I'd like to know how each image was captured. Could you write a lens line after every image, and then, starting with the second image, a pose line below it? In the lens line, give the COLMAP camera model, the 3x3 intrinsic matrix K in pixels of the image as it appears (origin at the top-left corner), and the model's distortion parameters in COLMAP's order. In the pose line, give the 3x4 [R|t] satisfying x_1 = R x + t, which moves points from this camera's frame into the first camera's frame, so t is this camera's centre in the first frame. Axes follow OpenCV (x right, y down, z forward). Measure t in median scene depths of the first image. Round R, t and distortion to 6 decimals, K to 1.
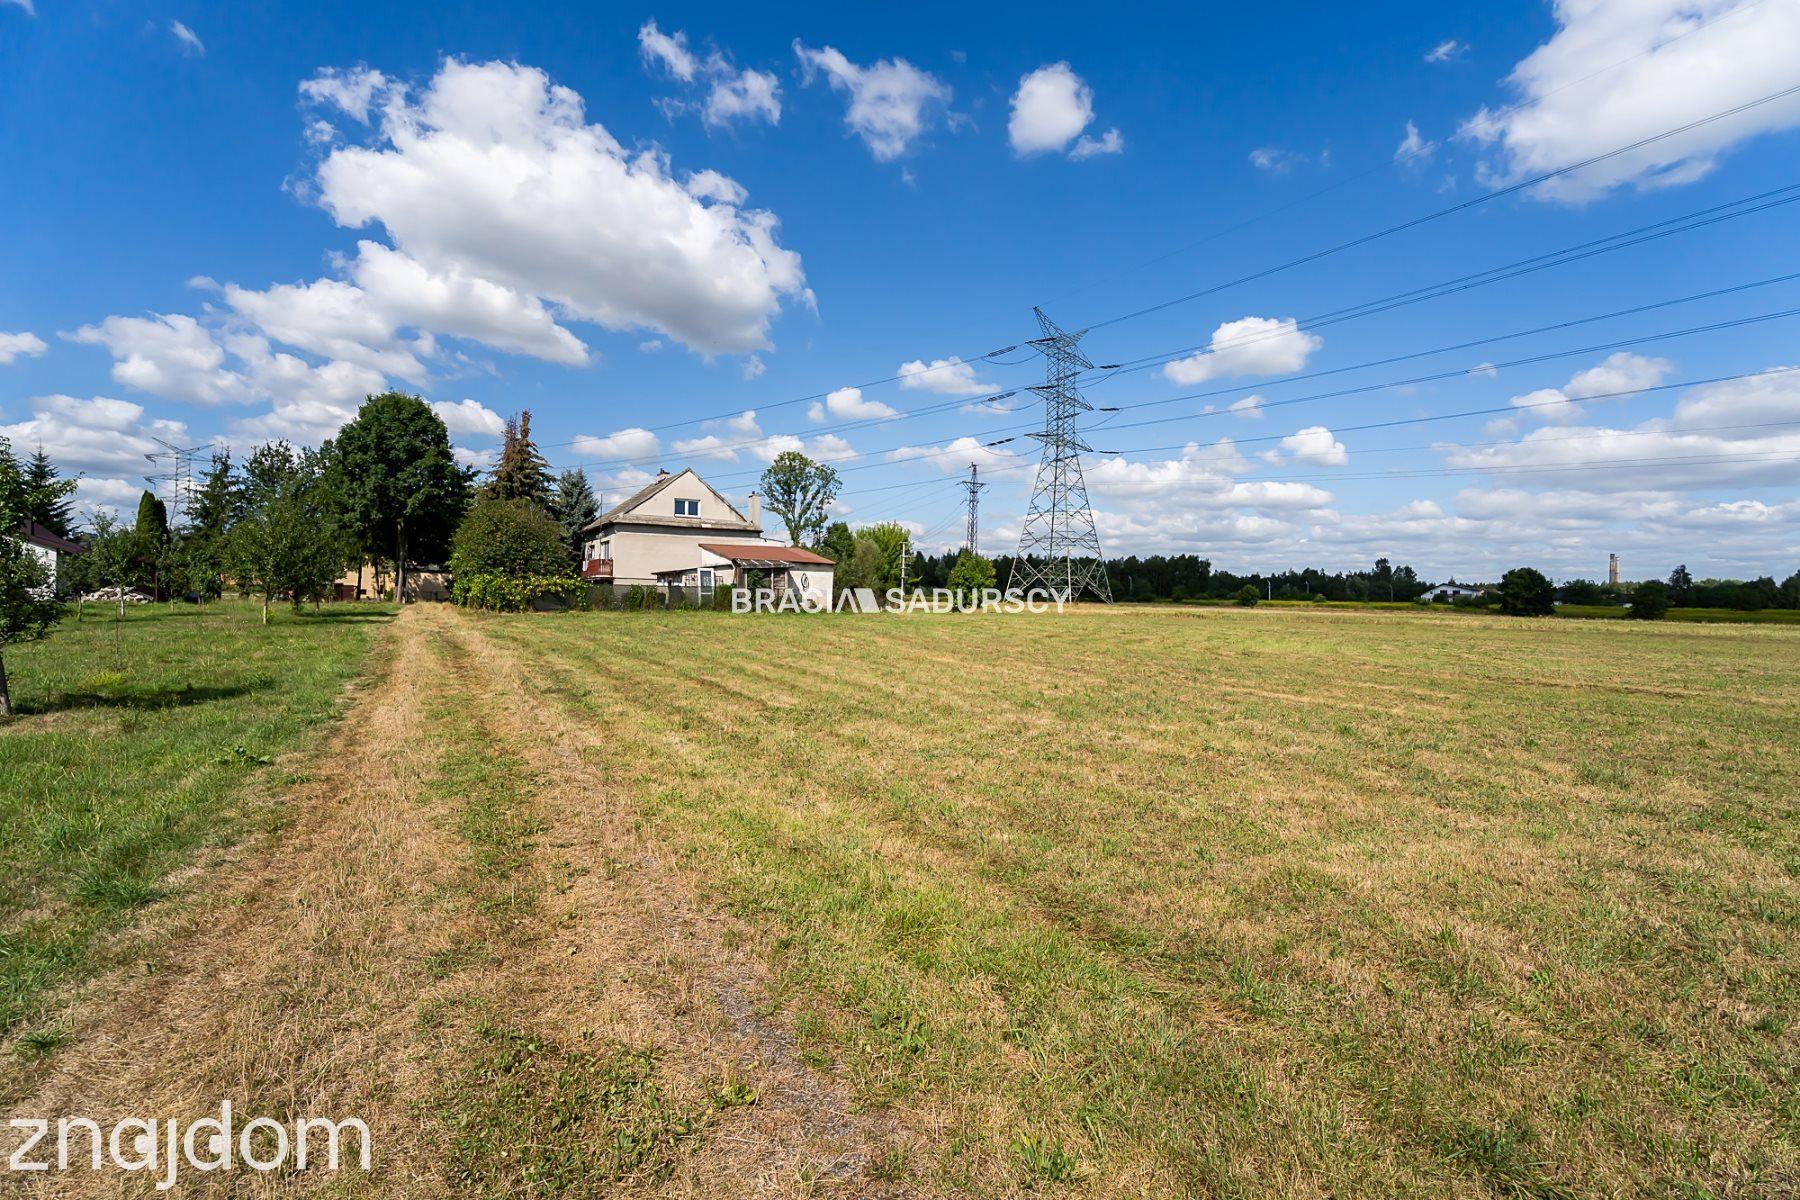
lens RADIAL K [[795.2, 0, 900.7], [0, 795.2, 599.7], [0, 0, 1]] dist [0.002995, -0.002031]
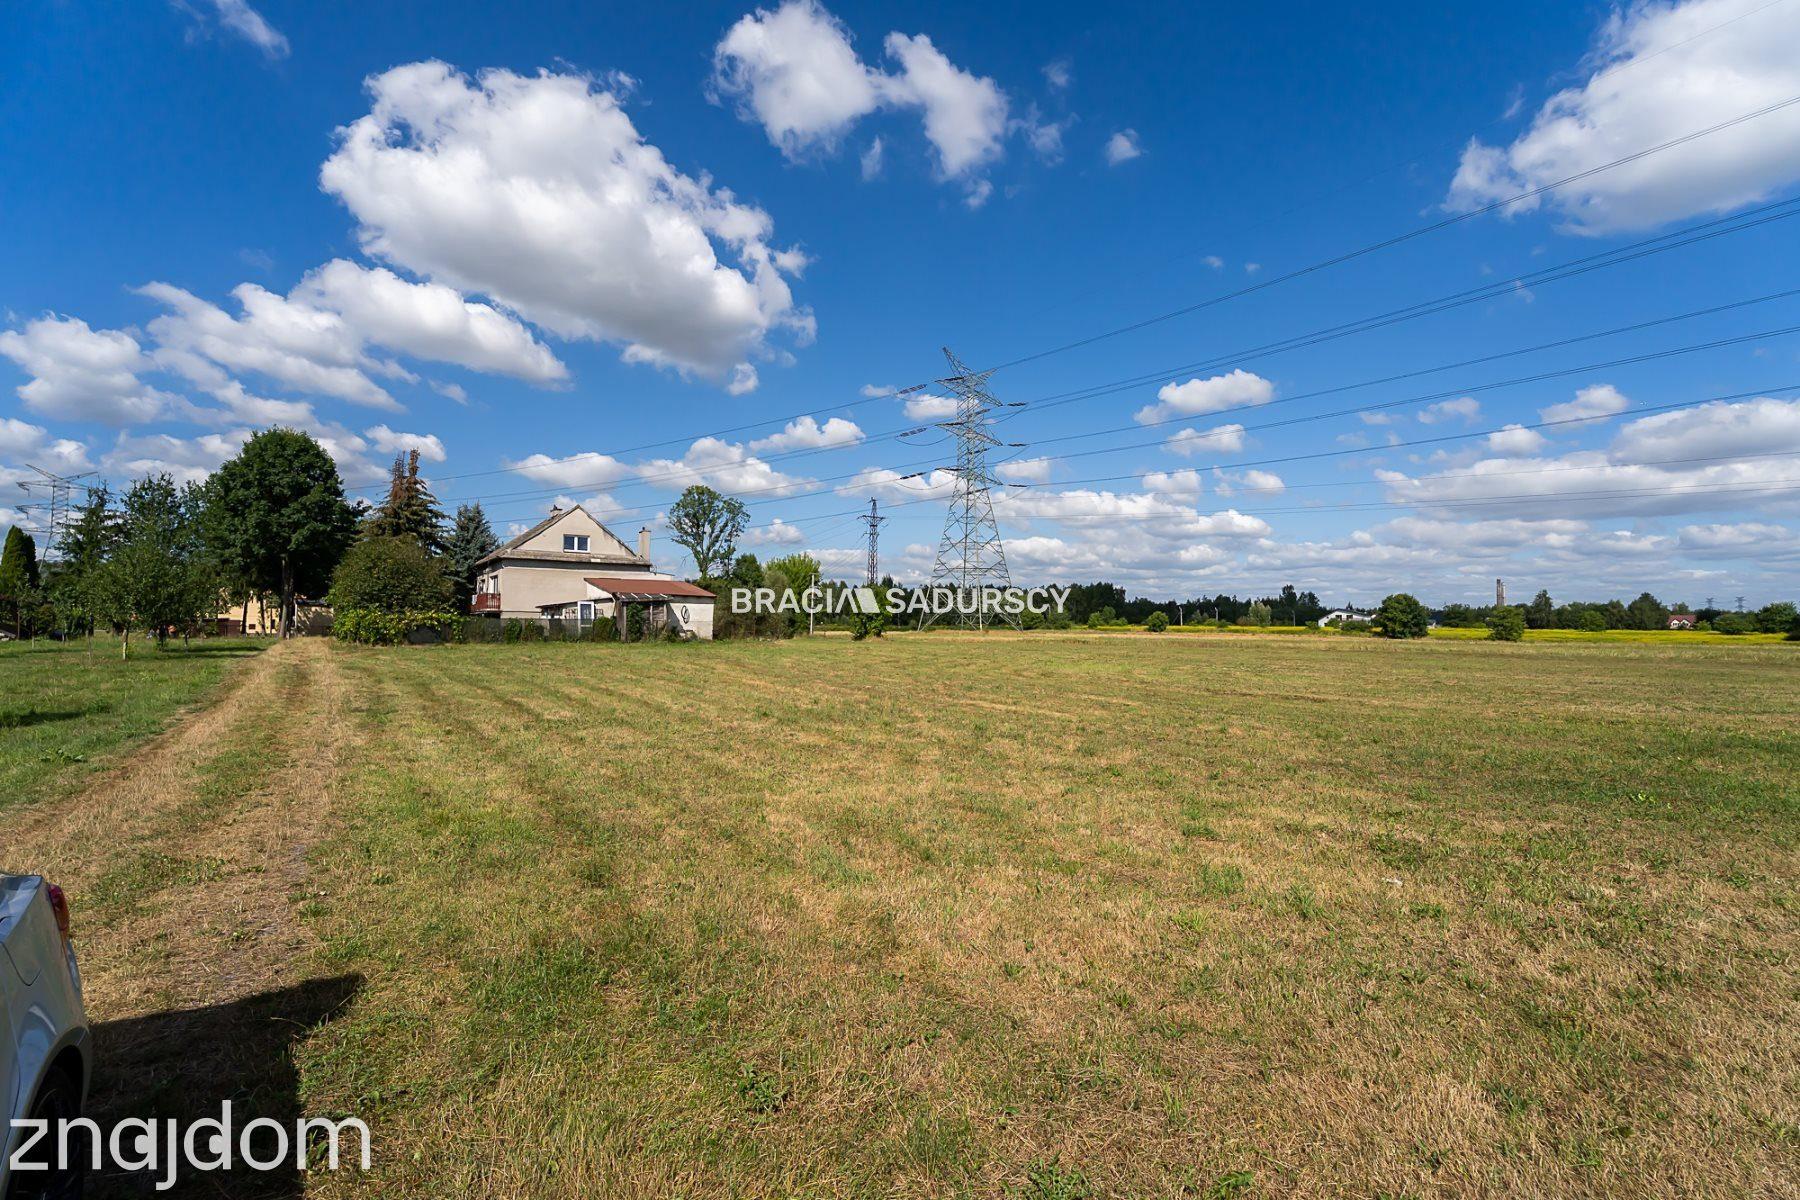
lens RADIAL K [[795.2, 0, 900.4], [0, 795.2, 600.9], [0, 0, 1]] dist [0.002995, -0.002031]
pose [[0.996892, -0.007043, 0.078460, 0.108037], [0.009764, 0.999362, -0.034356, -0.000297], [-0.078168, 0.035015, 0.996325, -0.098715]]
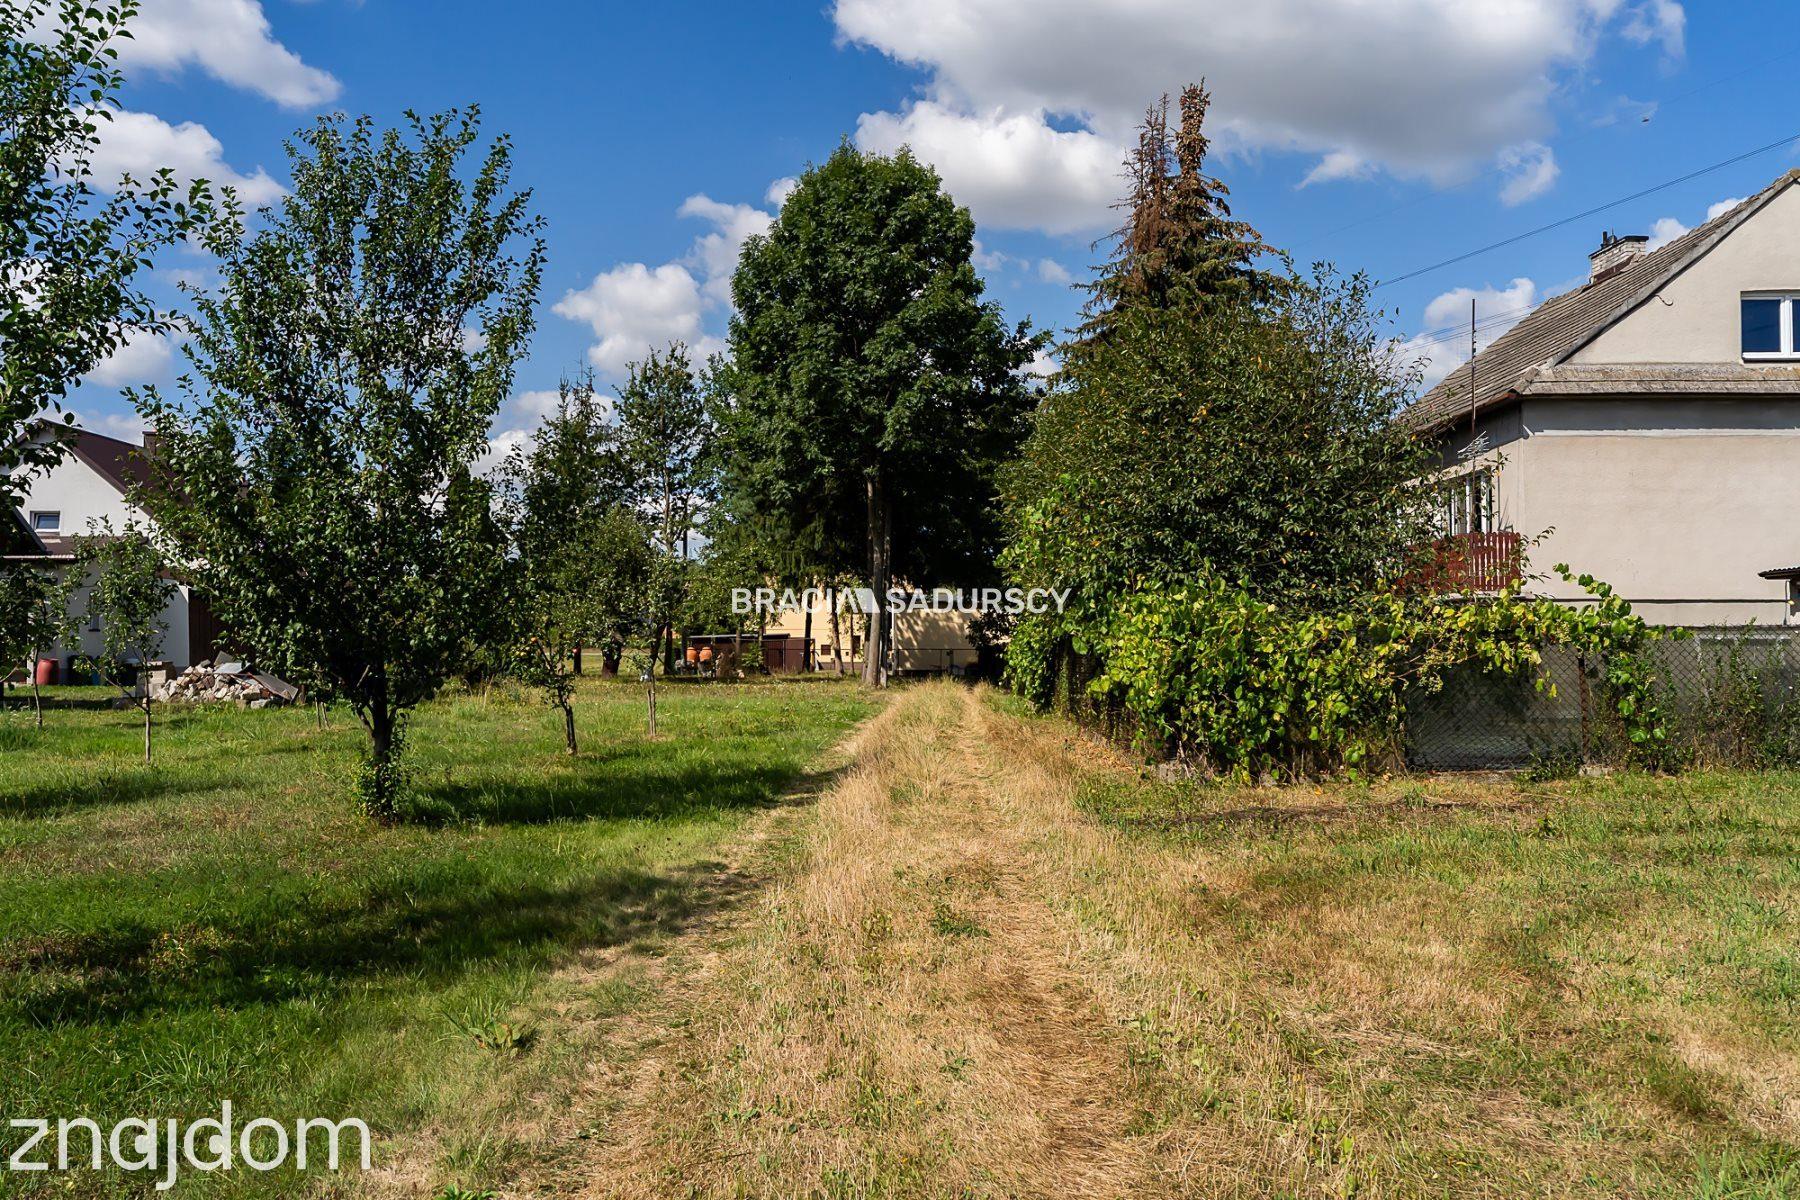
lens RADIAL K [[1375.8, 0, 892.4], [0, 1375.8, 601.5], [0, 0, 1]] dist [0.010987, 0.002748]
pose [[0.844632, -0.031995, -0.534391, -0.421174], [0.014878, 0.999230, -0.036310, -0.018855], [0.535141, 0.022718, 0.844457, 0.702321]]
